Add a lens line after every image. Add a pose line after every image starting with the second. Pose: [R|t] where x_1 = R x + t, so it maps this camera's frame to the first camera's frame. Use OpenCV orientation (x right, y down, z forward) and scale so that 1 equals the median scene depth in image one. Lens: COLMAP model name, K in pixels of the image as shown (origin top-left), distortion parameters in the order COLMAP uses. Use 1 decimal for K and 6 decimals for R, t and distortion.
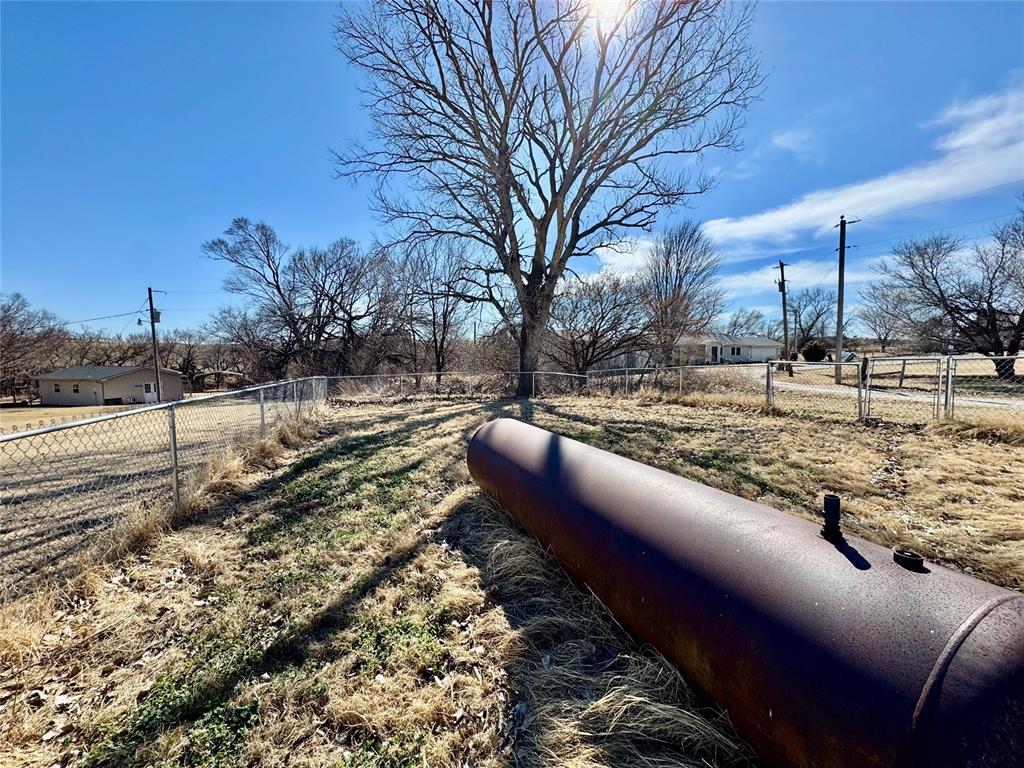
lens RADIAL K [[405.6, 0, 512.0], [0, 405.6, 384.0], [0, 0, 1]] dist [-0.003375, 0.000079]
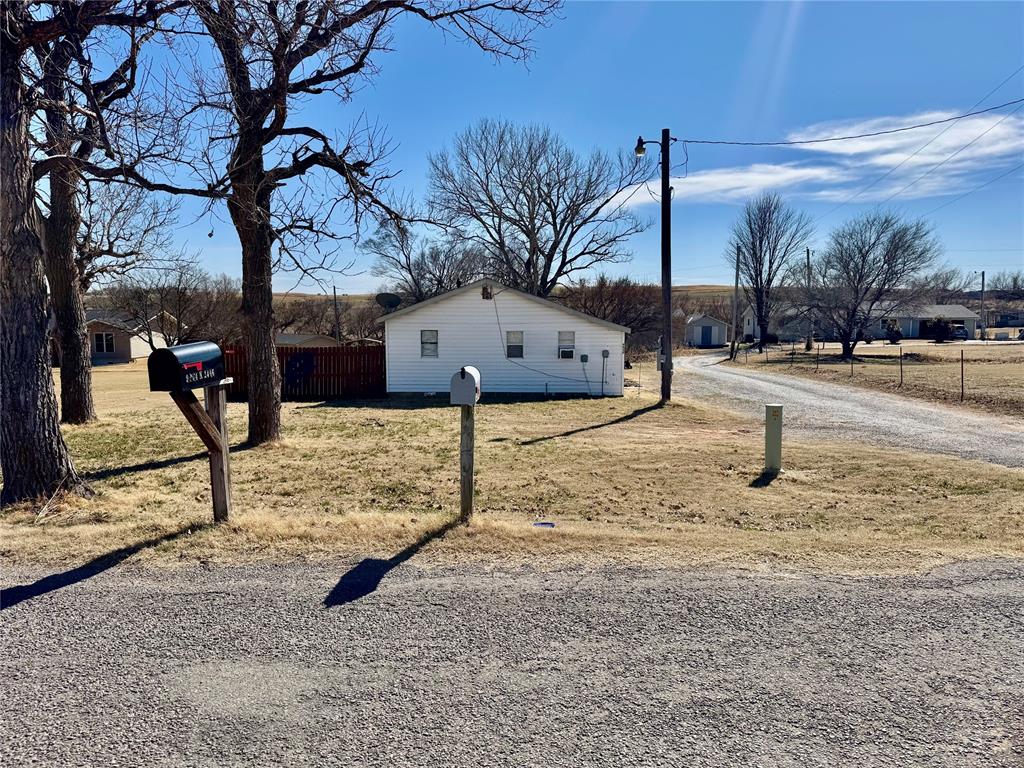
lens RADIAL K [[710.2, 0, 512.0], [0, 710.2, 384.0], [0, 0, 1]] dist [0.002031, 0.000188]
pose [[0.922316, 0.038796, -0.384484, 0.588466], [-0.024252, 0.998798, 0.042606, 0.000243], [0.385675, -0.029971, 0.922148, -0.933252]]
